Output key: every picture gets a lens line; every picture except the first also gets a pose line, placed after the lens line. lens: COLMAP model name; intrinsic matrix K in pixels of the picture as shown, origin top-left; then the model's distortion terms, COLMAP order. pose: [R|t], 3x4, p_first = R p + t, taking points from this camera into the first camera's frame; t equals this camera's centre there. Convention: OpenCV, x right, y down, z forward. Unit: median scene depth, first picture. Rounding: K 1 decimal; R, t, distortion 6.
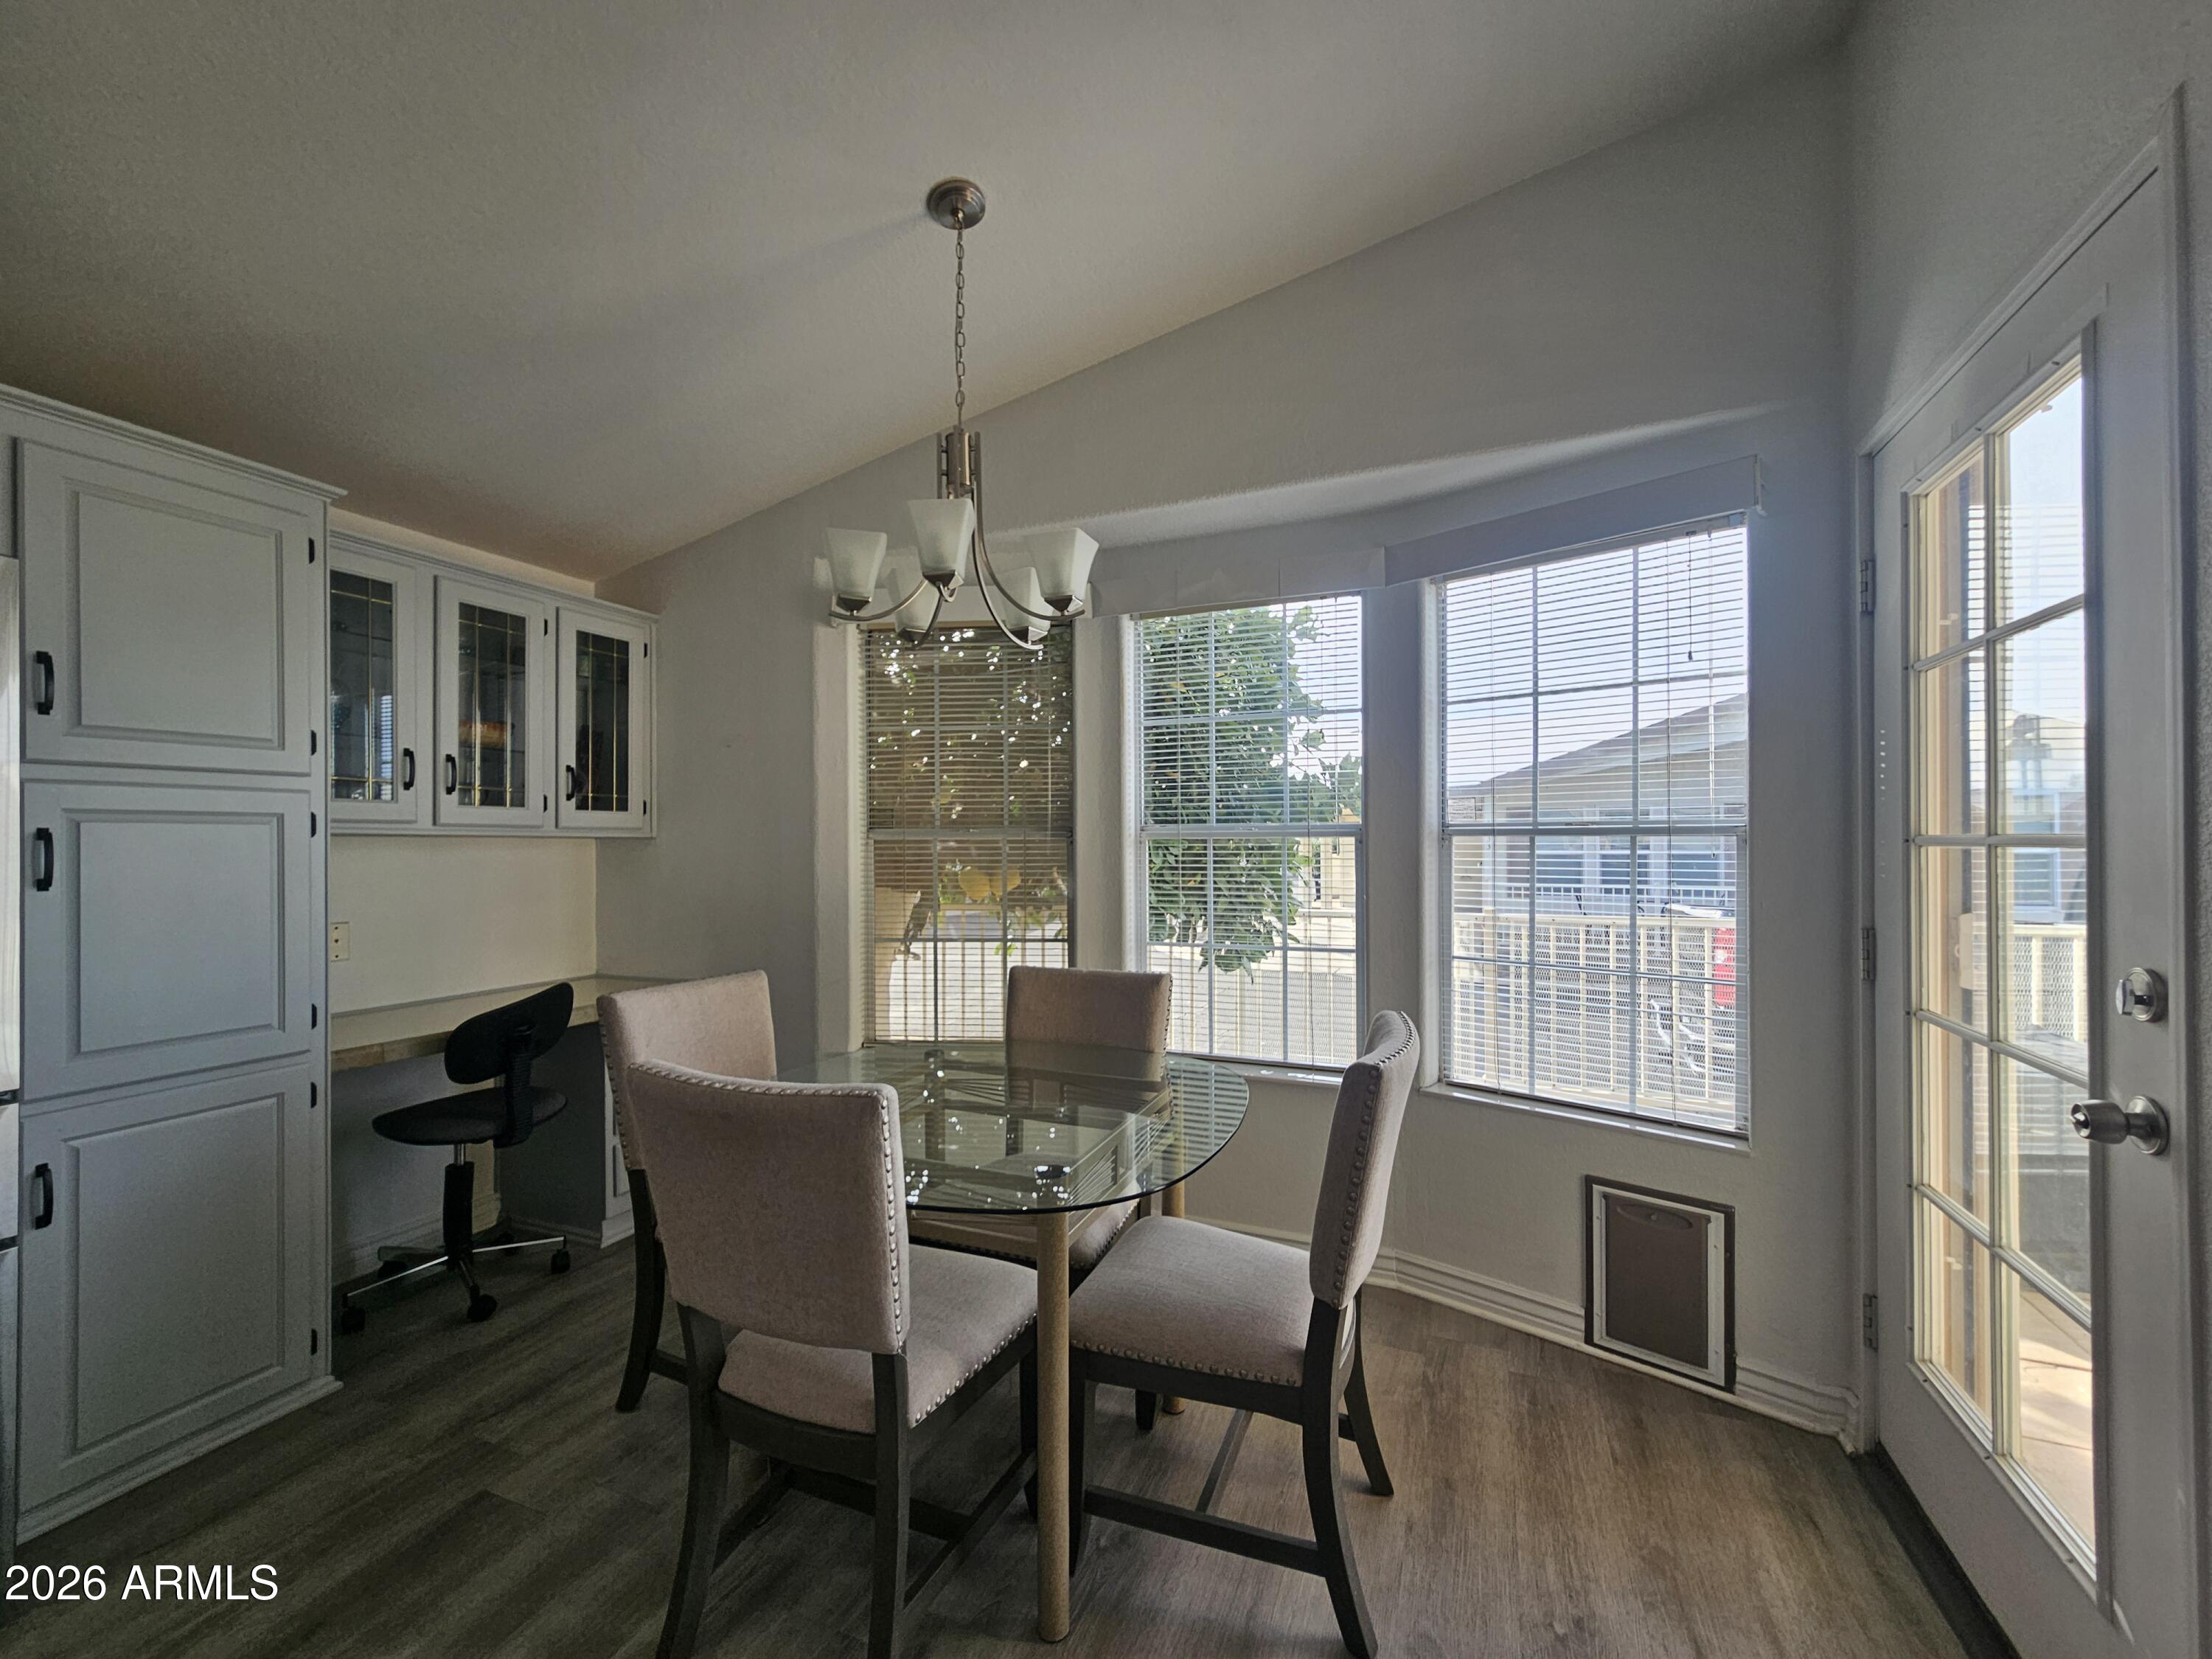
lens RADIAL K [[904.4, 0, 1108.6], [0, 904.4, 844.9], [0, 0, 1]] dist [-0.000133, 0.000425]
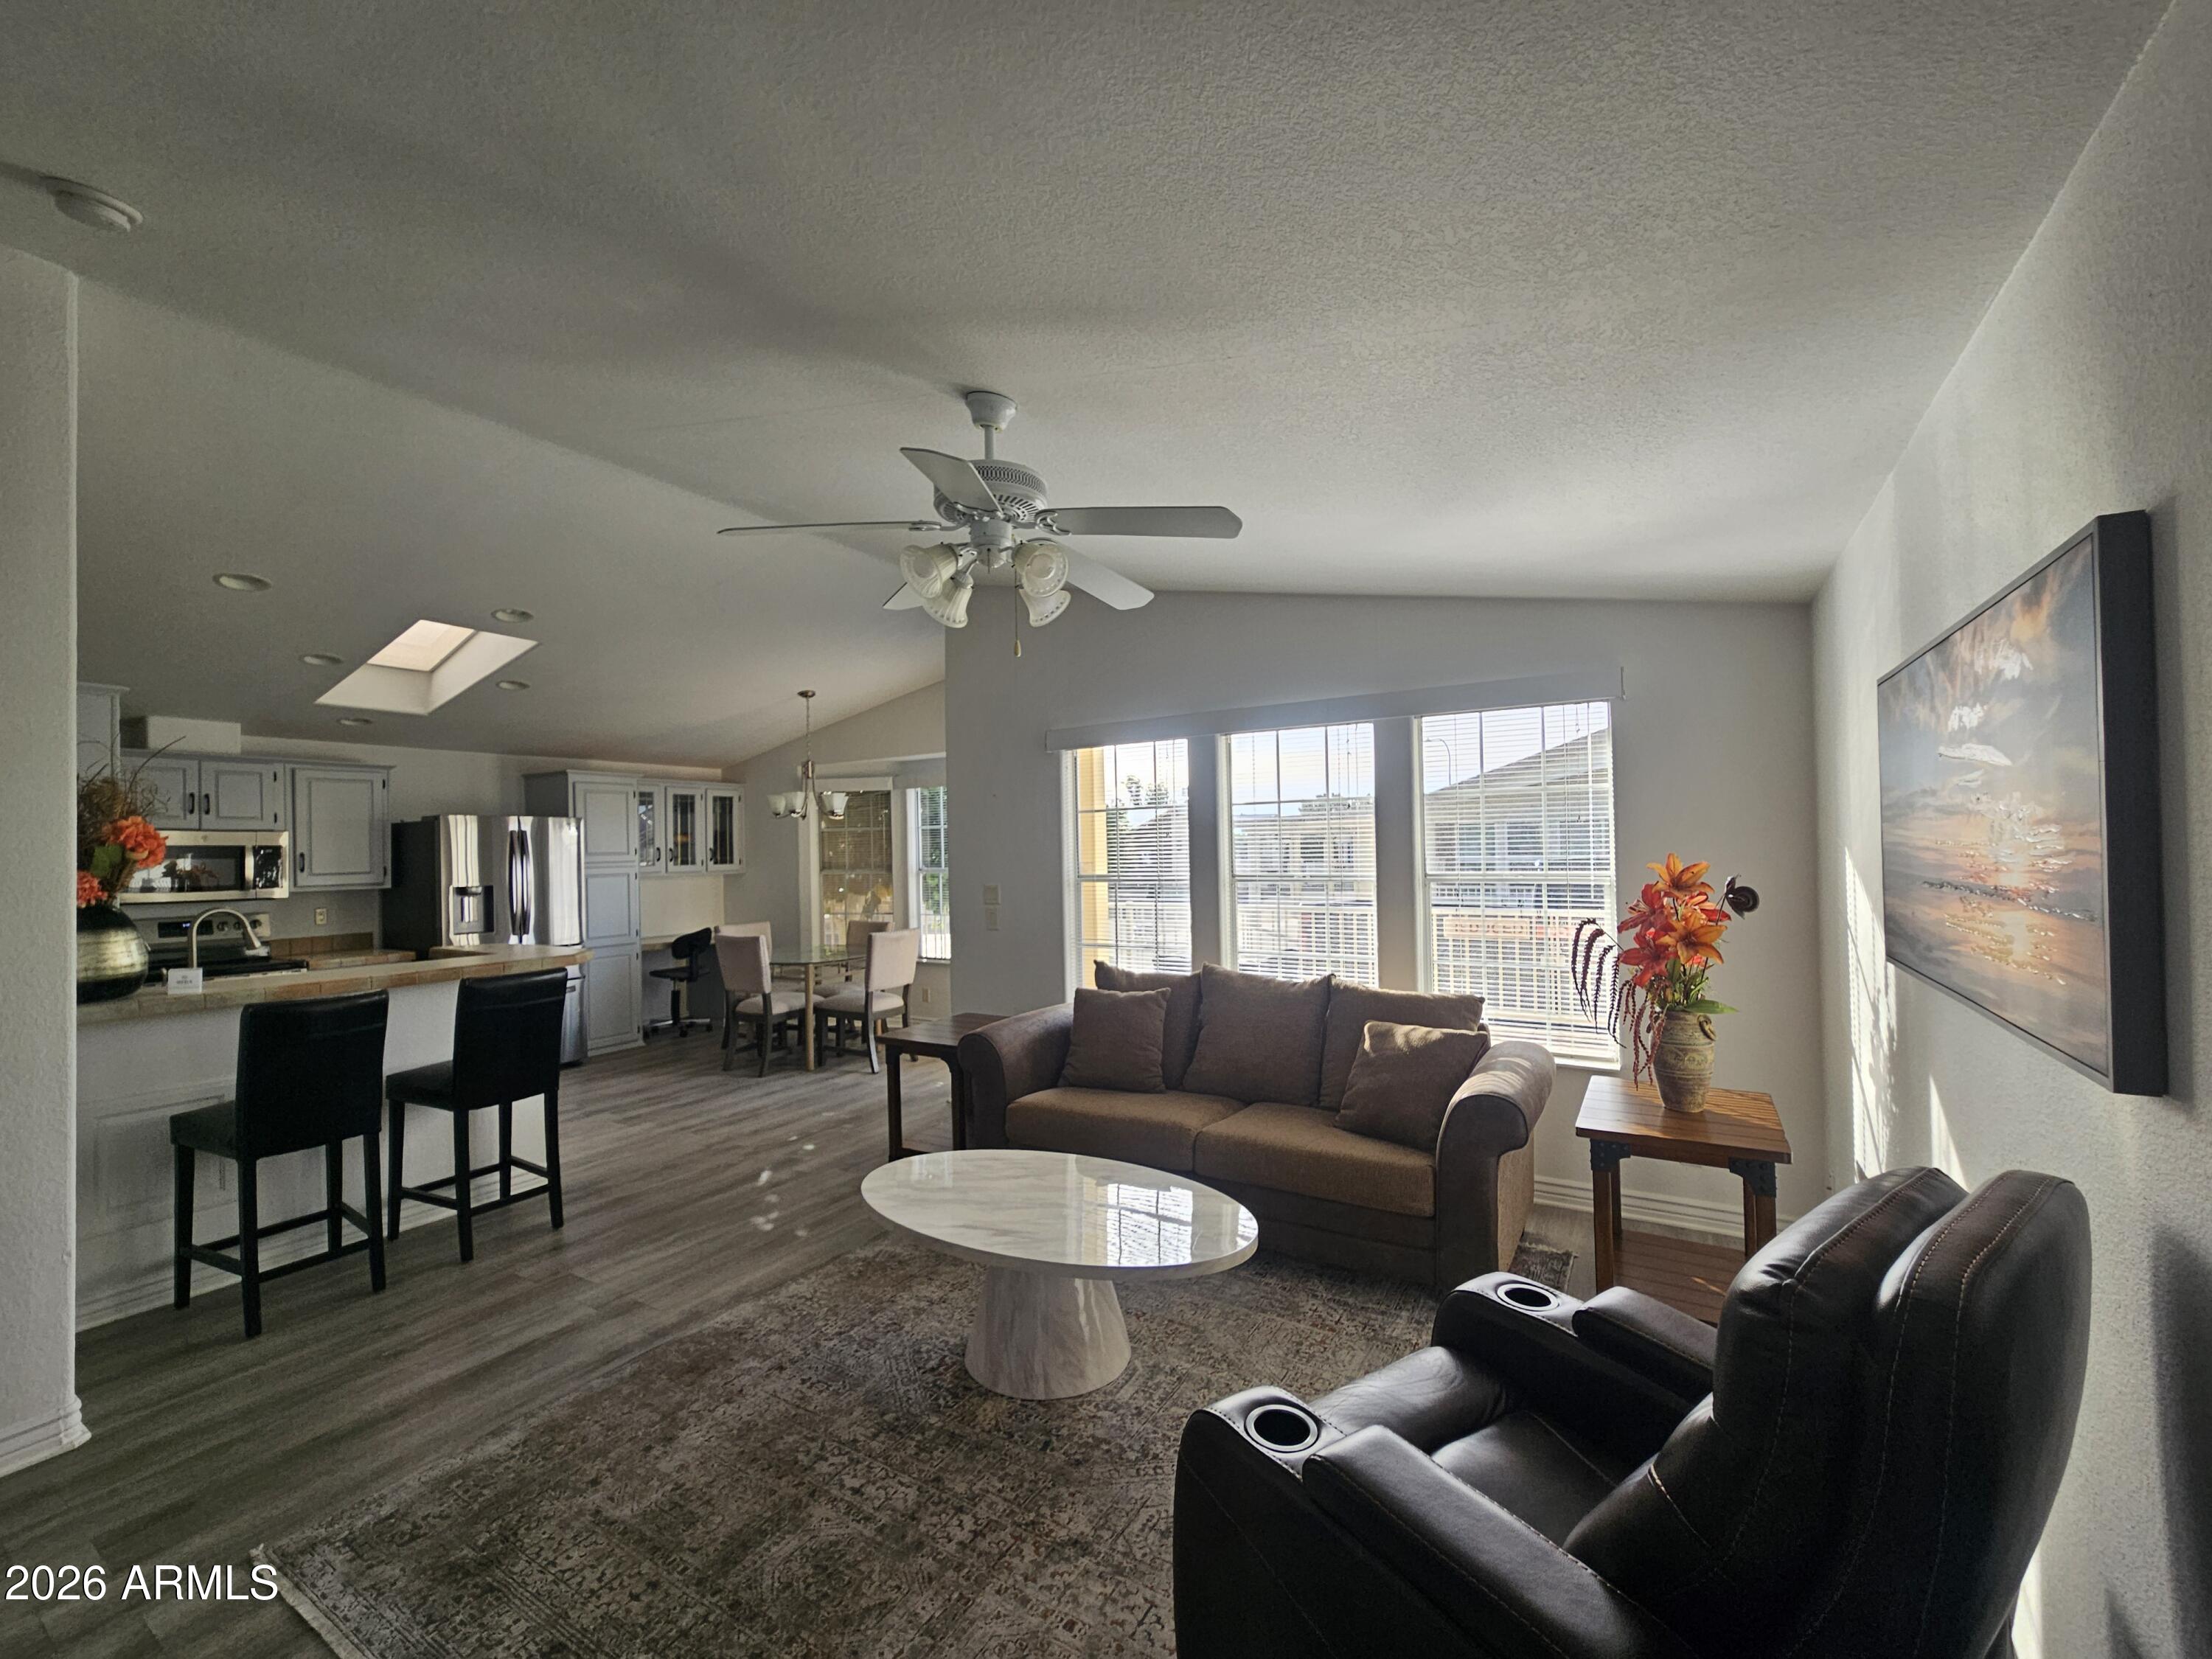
lens RADIAL K [[904.4, 0, 1108.6], [0, 904.4, 844.9], [0, 0, 1]] dist [-0.000133, 0.000425]
pose [[0.986800, -0.016102, -0.161144, 1.105684], [0.015690, 0.999870, -0.003827, -0.076986], [0.161185, 0.001248, 0.986923, -1.609232]]
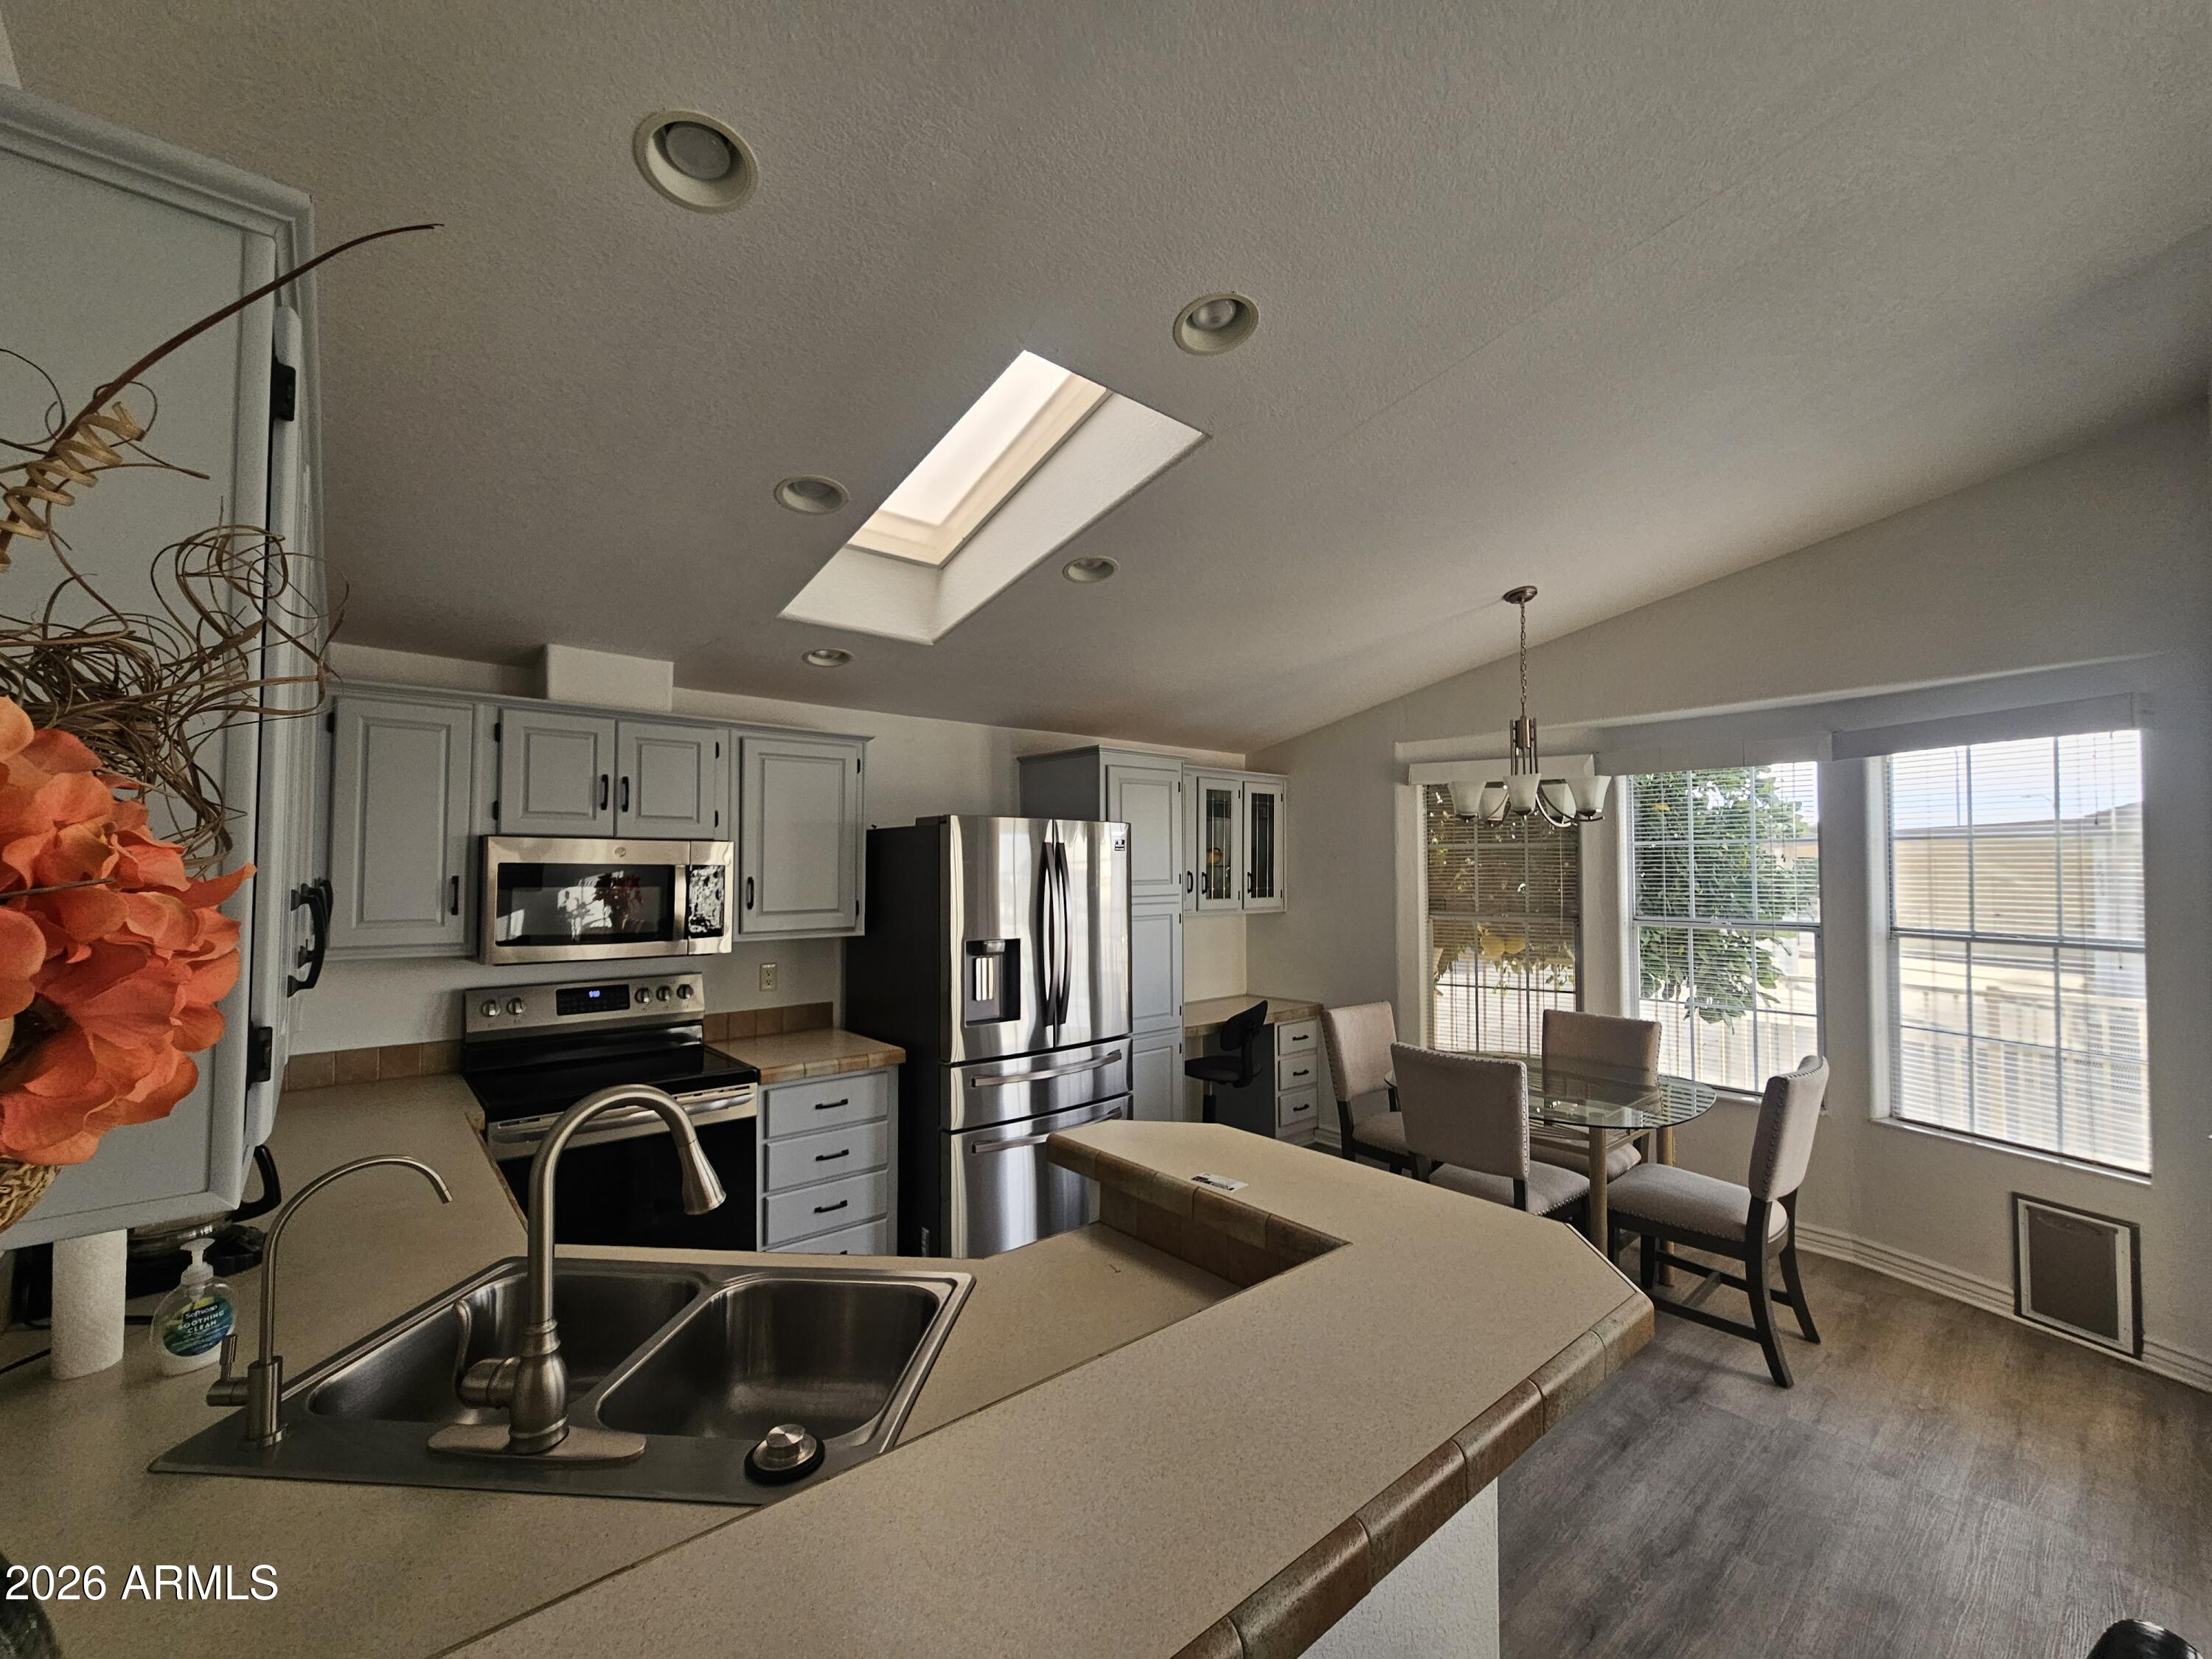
lens RADIAL K [[904.4, 0, 1108.6], [0, 904.4, 844.9], [0, 0, 1]] dist [-0.000133, 0.000425]
pose [[0.892100, -0.010178, -0.451724, -0.064074], [-0.001158, 0.999691, -0.024812, -0.110185], [0.451837, 0.022658, 0.891813, -0.738817]]
